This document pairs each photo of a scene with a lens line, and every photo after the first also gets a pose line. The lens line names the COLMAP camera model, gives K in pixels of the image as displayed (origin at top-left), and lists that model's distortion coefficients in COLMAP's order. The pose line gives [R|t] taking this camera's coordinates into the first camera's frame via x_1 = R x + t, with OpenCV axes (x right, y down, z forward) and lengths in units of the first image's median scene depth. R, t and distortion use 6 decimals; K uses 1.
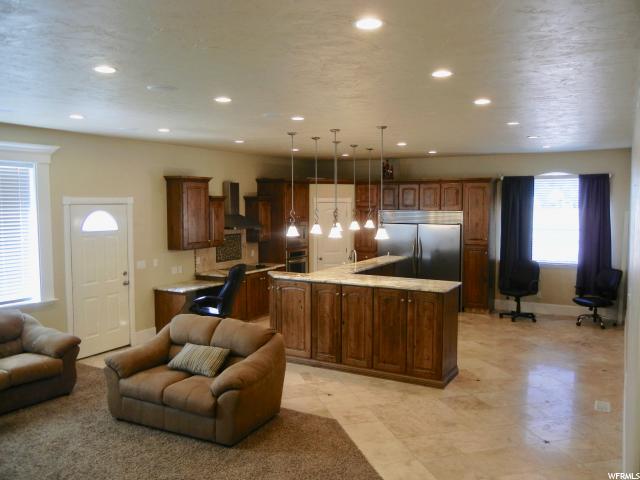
lens RADIAL K [[554.1, 0, 319.6], [0, 554.1, 238.8], [0, 0, 1]] dist [-0.017904, -0.004152]
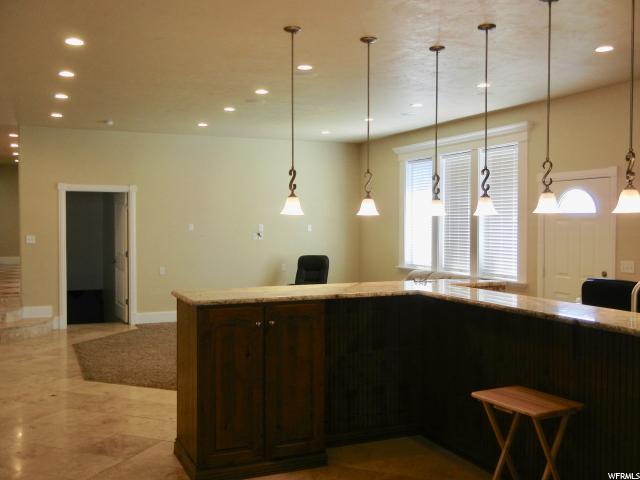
lens RADIAL K [[657.4, 0, 319.4], [0, 657.4, 240.4], [0, 0, 1]] dist [0.017018, 0.000000]
pose [[-0.603521, 0.024739, -0.796963, 0.518883], [-0.064435, 0.994736, 0.079674, -0.025208], [0.794739, 0.099438, -0.598750, 1.133970]]
